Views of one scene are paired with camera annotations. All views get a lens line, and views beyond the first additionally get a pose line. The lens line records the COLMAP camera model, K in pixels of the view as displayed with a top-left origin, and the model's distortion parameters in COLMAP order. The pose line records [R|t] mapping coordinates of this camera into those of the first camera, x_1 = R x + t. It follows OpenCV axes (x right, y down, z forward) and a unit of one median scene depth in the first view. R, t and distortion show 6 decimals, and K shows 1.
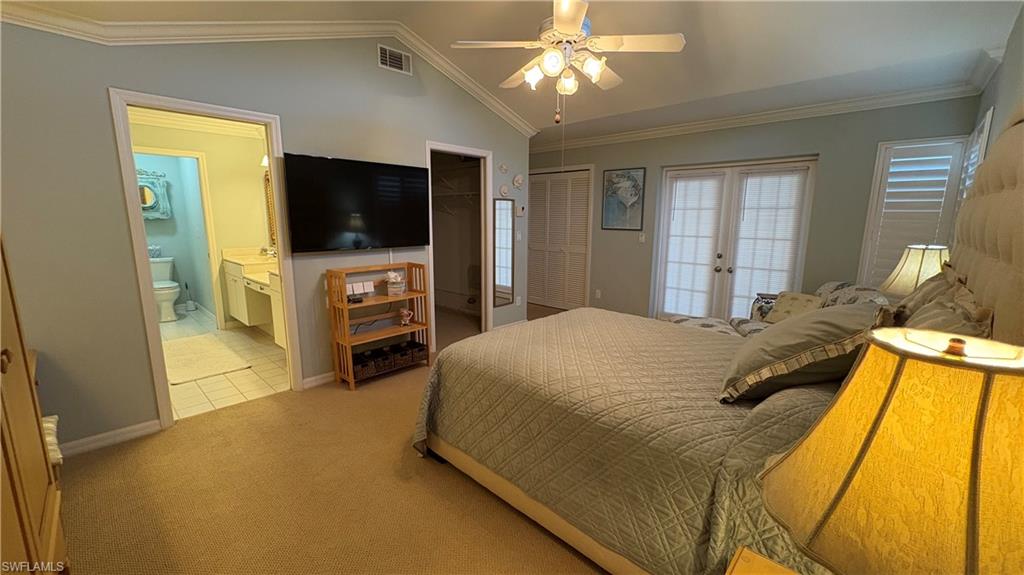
lens RADIAL K [[407.0, 0, 510.3], [0, 407.0, 288.3], [0, 0, 1]] dist [-0.001299, -0.000506]
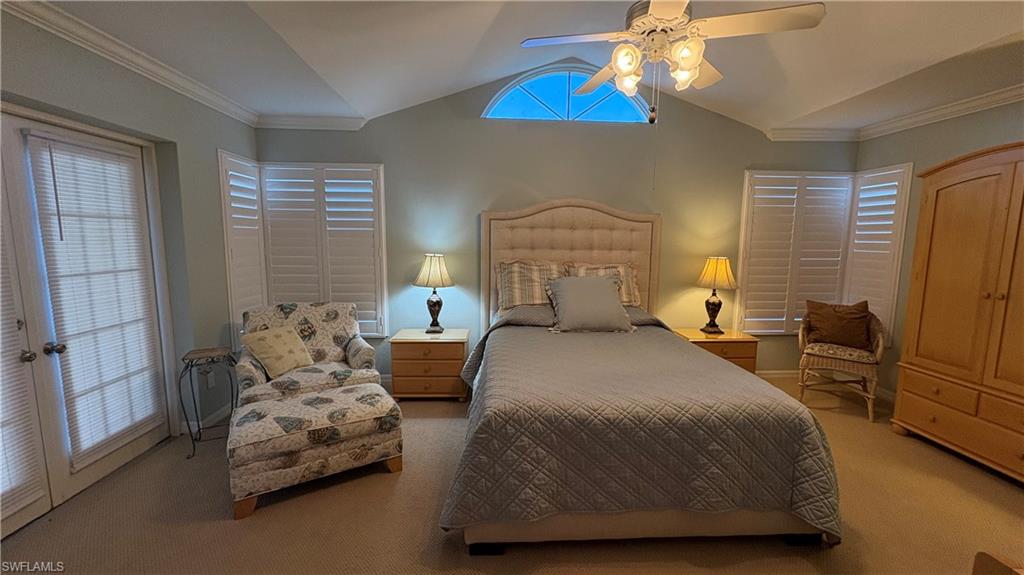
lens RADIAL K [[407.0, 0, 514.1], [0, 407.0, 283.9], [0, 0, 1]] dist [-0.001299, -0.000506]
pose [[-0.729059, -0.093694, 0.678008, -0.136225], [0.102716, 0.964391, 0.243720, -0.174147], [-0.676700, 0.247329, -0.693474, 0.961207]]
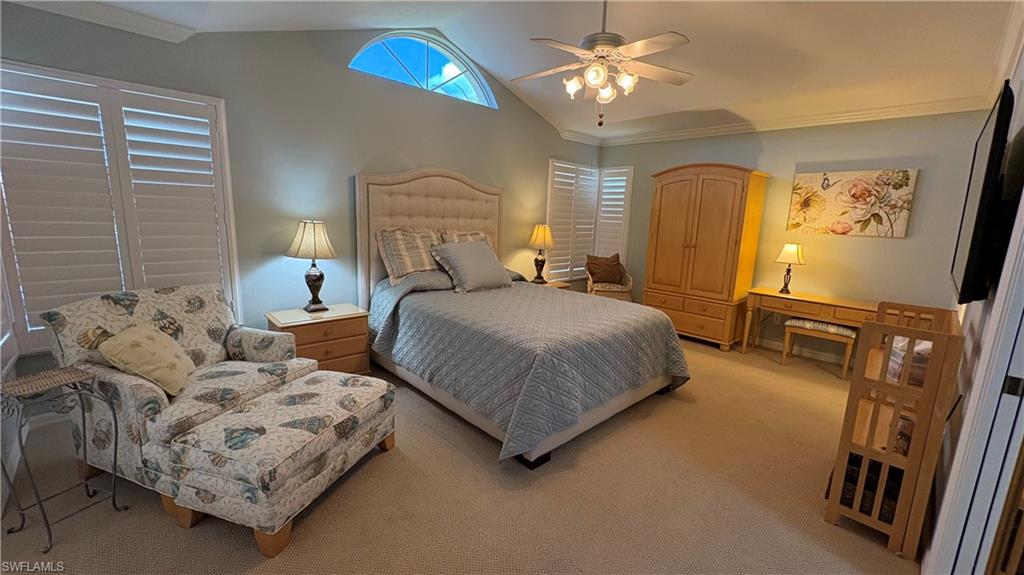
lens RADIAL K [[407.0, 0, 510.6], [0, 407.0, 284.7], [0, 0, 1]] dist [-0.001299, -0.000506]
pose [[-0.997715, -0.056296, 0.037369, 0.154599], [-0.040235, 0.939283, 0.340777, -0.197373], [-0.054284, 0.338495, -0.939401, 1.159782]]
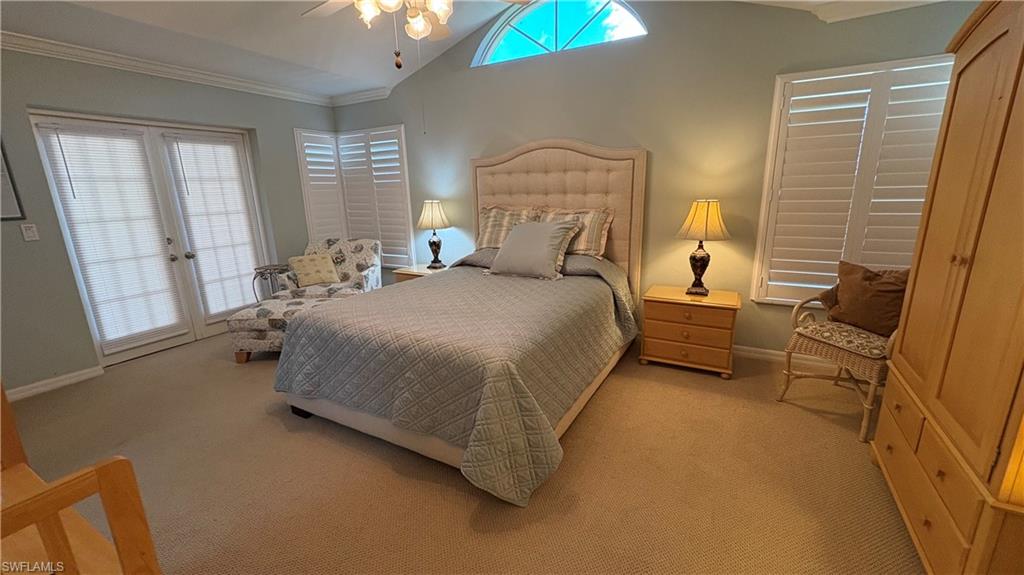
lens RADIAL K [[407.0, 0, 513.4], [0, 407.0, 285.2], [0, 0, 1]] dist [-0.001299, -0.000506]
pose [[-0.258974, -0.226714, 0.938900, -0.428669], [0.187998, 0.941641, 0.279231, -0.095948], [-0.947412, 0.248825, -0.201239, 0.563278]]
